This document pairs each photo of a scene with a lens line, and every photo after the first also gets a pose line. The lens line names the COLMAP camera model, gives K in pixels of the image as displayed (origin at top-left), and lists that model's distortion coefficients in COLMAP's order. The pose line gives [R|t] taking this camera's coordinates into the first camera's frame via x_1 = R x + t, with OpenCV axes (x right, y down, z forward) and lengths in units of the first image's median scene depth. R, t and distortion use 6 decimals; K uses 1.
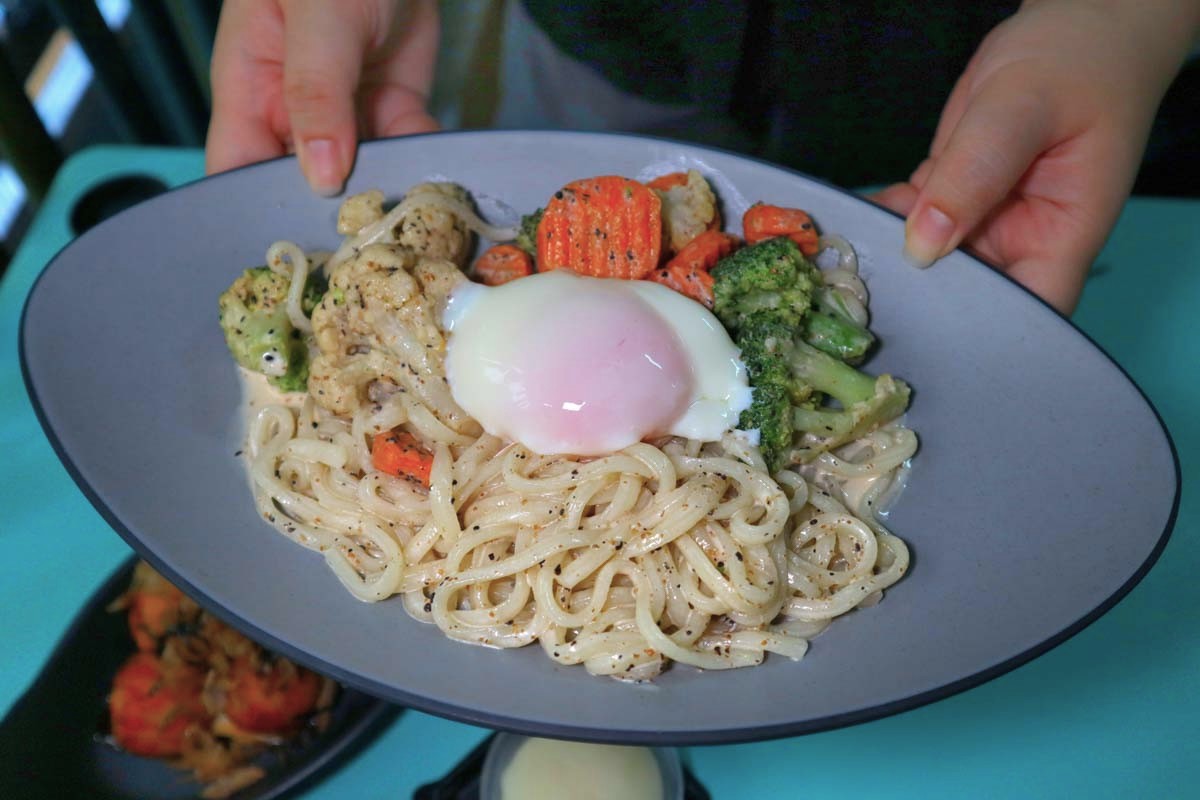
lens RADIAL K [[1422.3, 0, 599.9], [0, 1422.3, 398.0], [0, 0, 1]] dist [-0.004289, 0.000000]
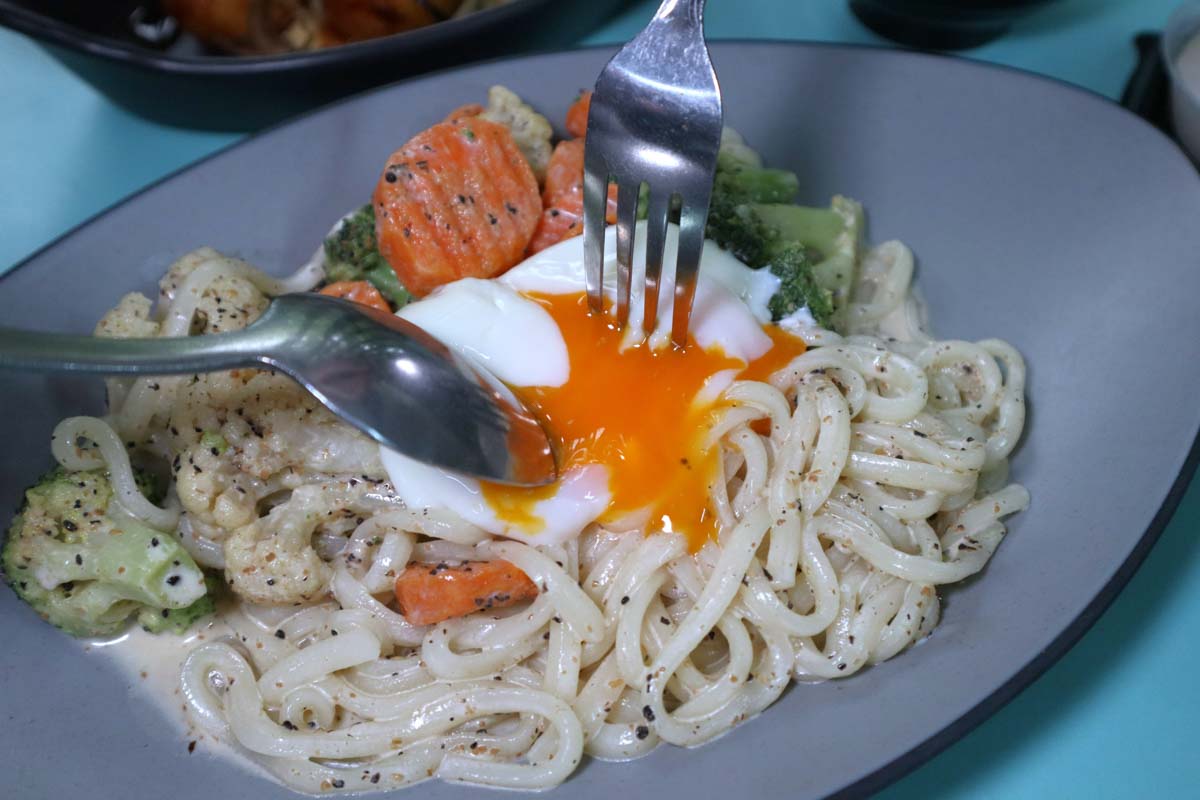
lens RADIAL K [[1422.3, 0, 603.0], [0, 1422.3, 402.6], [0, 0, 1]] dist [-0.004289, 0.000000]
pose [[0.713511, -0.470837, 0.518859, -0.386206], [0.502051, 0.860129, 0.090125, -0.056912], [-0.488720, 0.196189, 0.850096, 0.367248]]
